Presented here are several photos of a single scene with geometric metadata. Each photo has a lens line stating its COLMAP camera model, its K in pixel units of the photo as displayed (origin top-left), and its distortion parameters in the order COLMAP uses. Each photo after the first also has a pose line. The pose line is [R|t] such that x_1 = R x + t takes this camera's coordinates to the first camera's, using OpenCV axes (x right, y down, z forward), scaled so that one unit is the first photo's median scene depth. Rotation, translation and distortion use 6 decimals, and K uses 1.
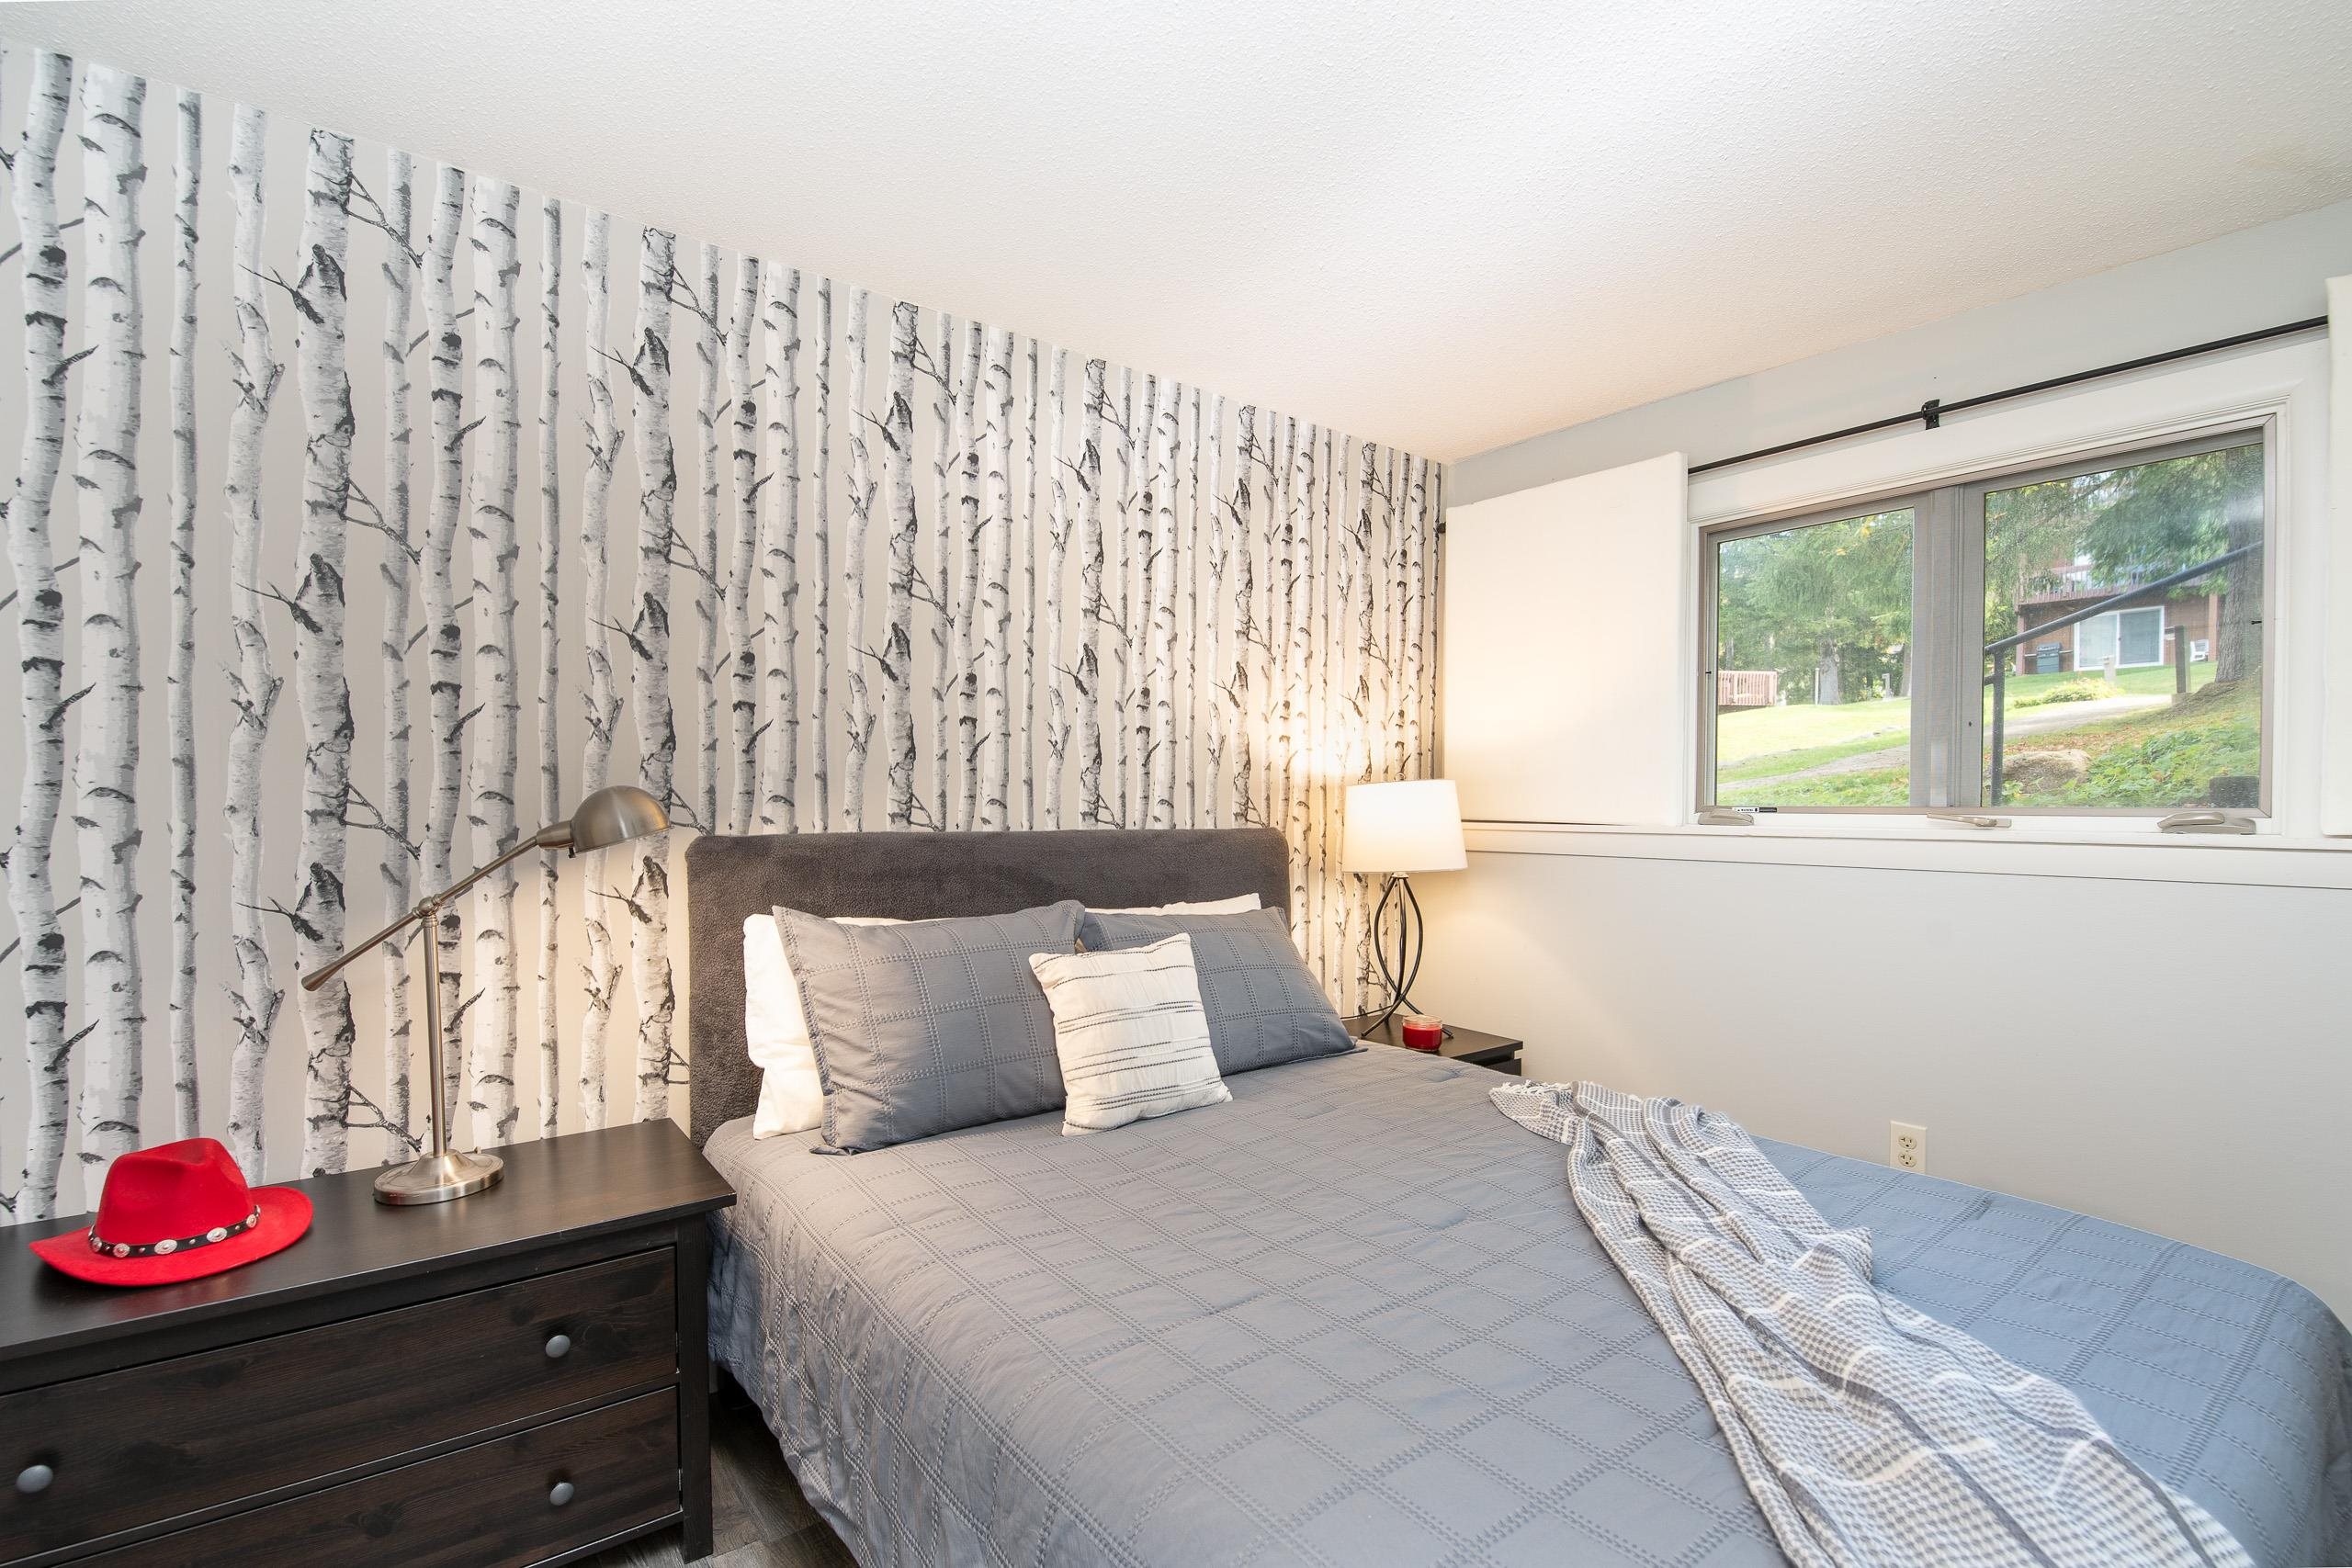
lens RADIAL K [[1047.5, 0, 1173.3], [0, 1047.5, 808.4], [0, 0, 1]] dist [-0.001755, -0.006717]
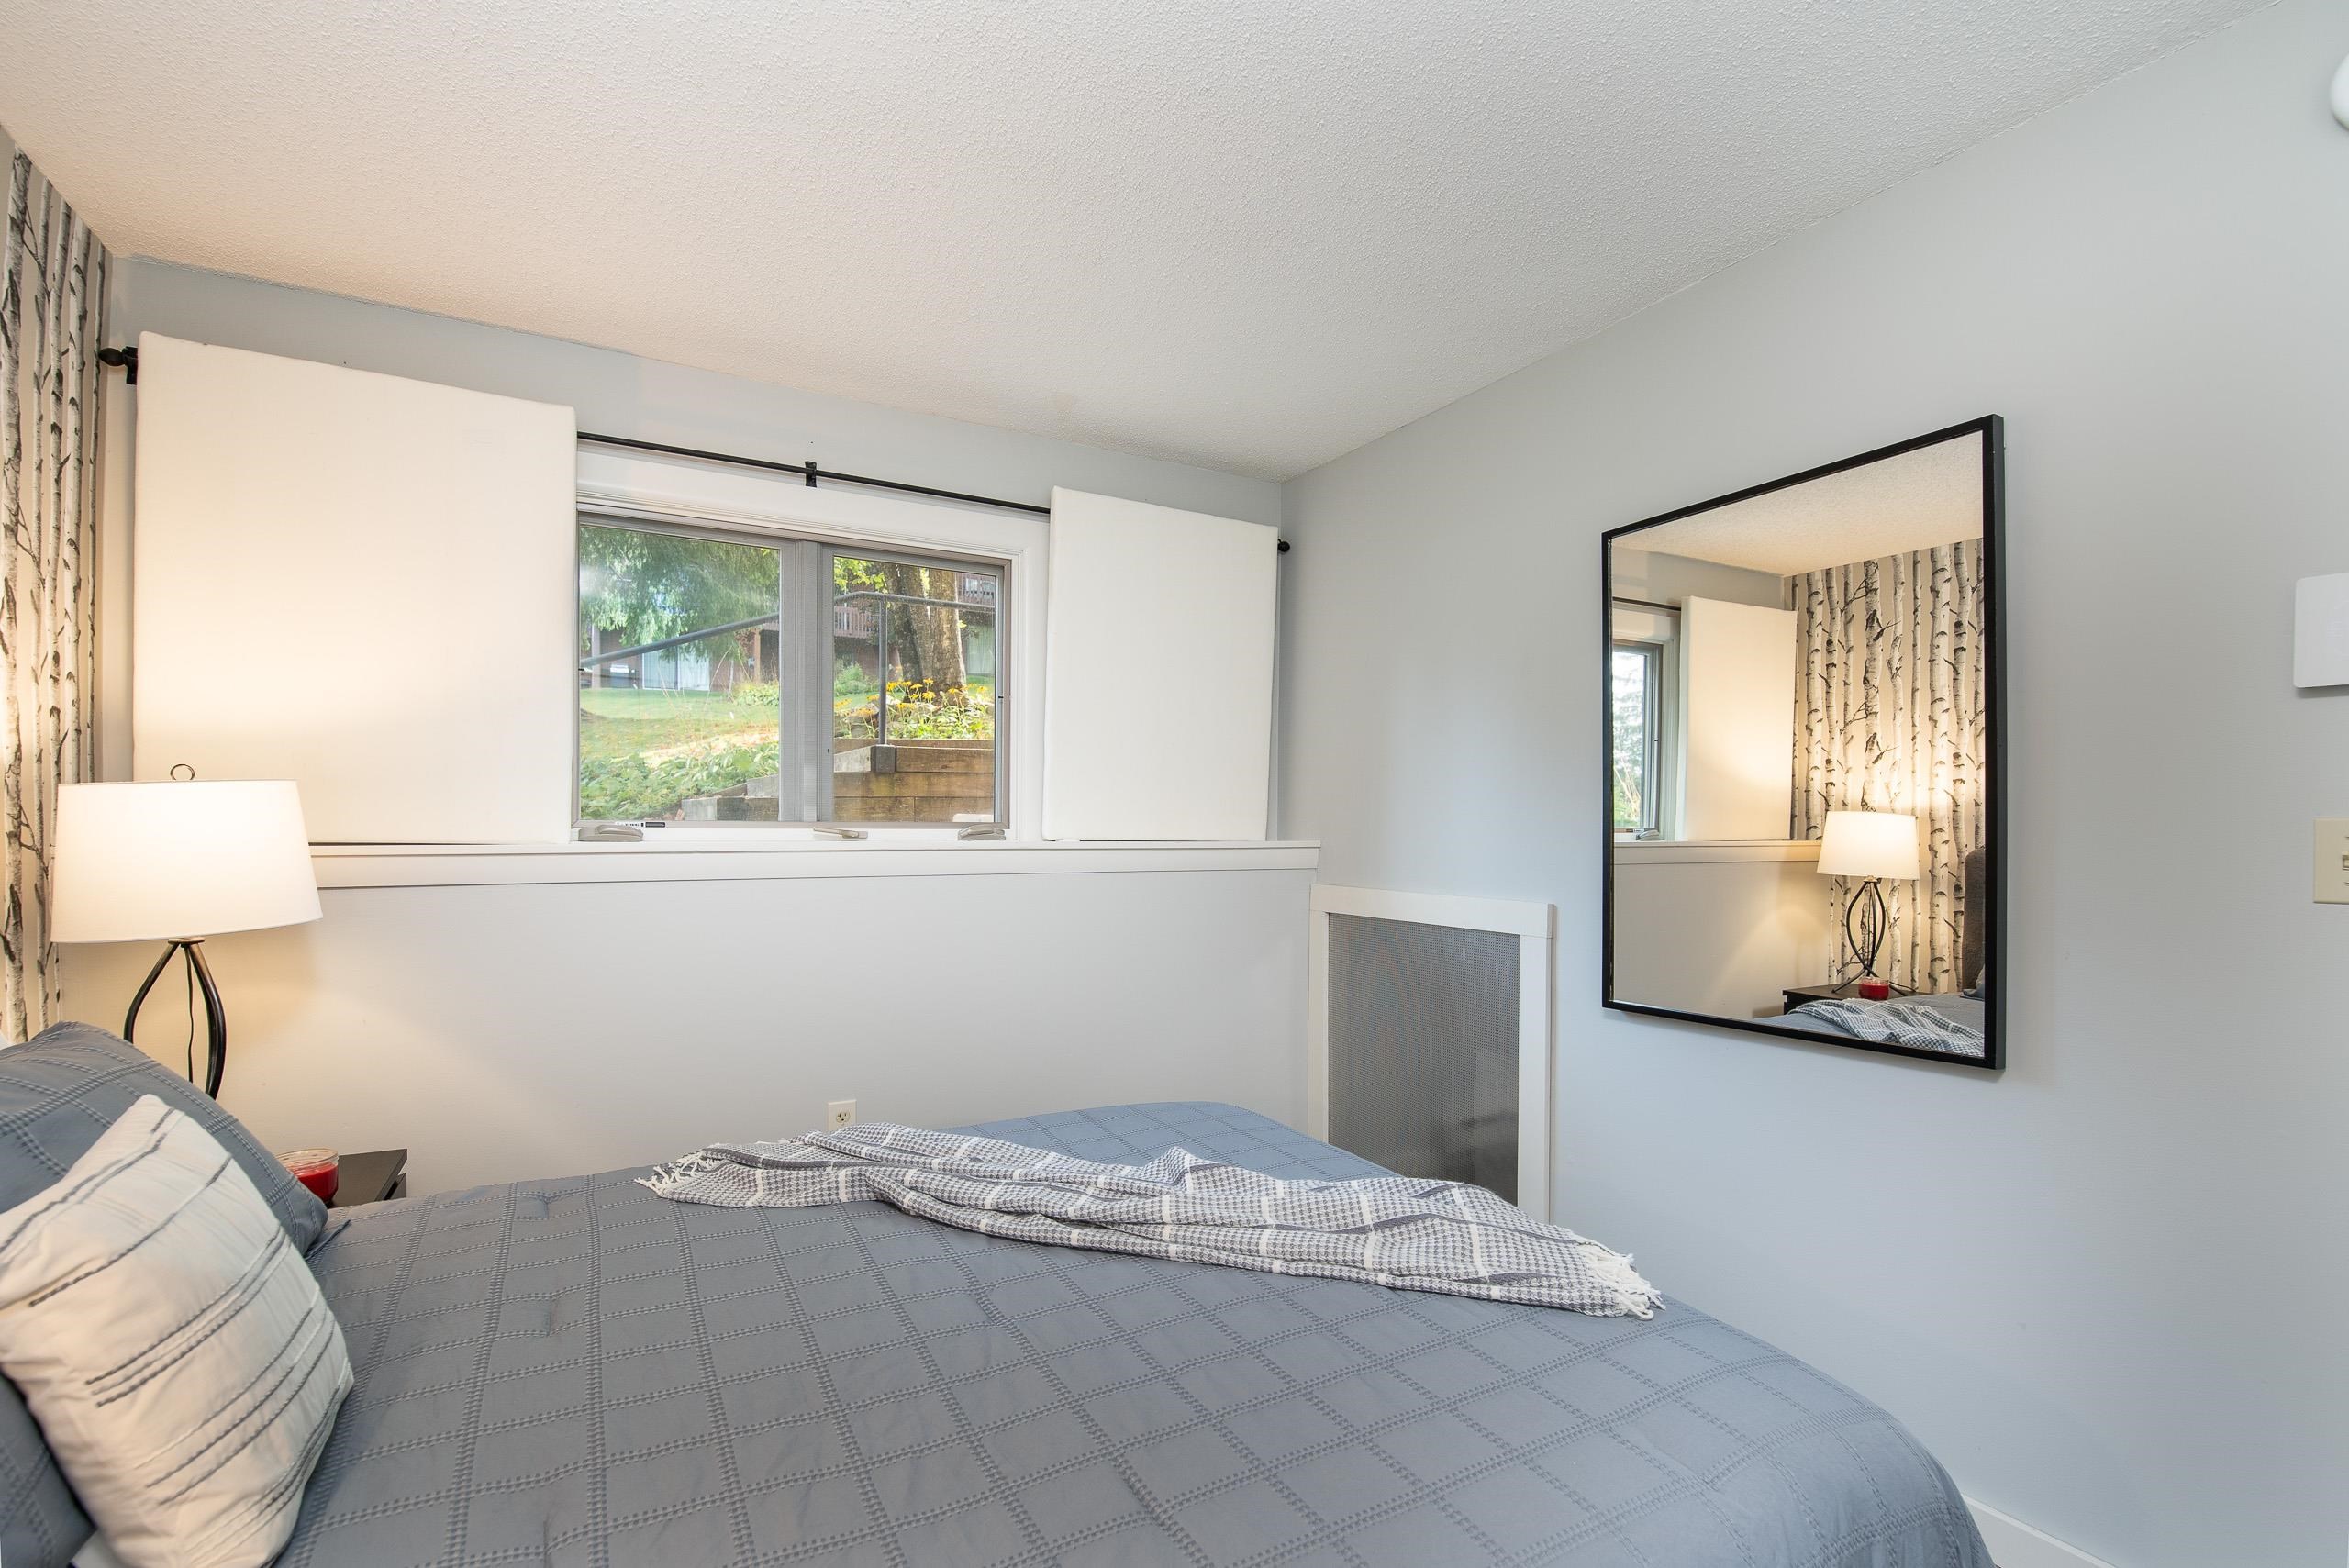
lens RADIAL K [[1046.3, 0, 1176.7], [0, 1046.3, 839.7], [0, 0, 1]] dist [-0.001755, -0.006717]
pose [[0.156002, -0.018529, 0.987583, -0.249977], [0.000640, 0.999826, 0.018658, -0.002185], [-0.987757, -0.002279, 0.155987, 0.322536]]
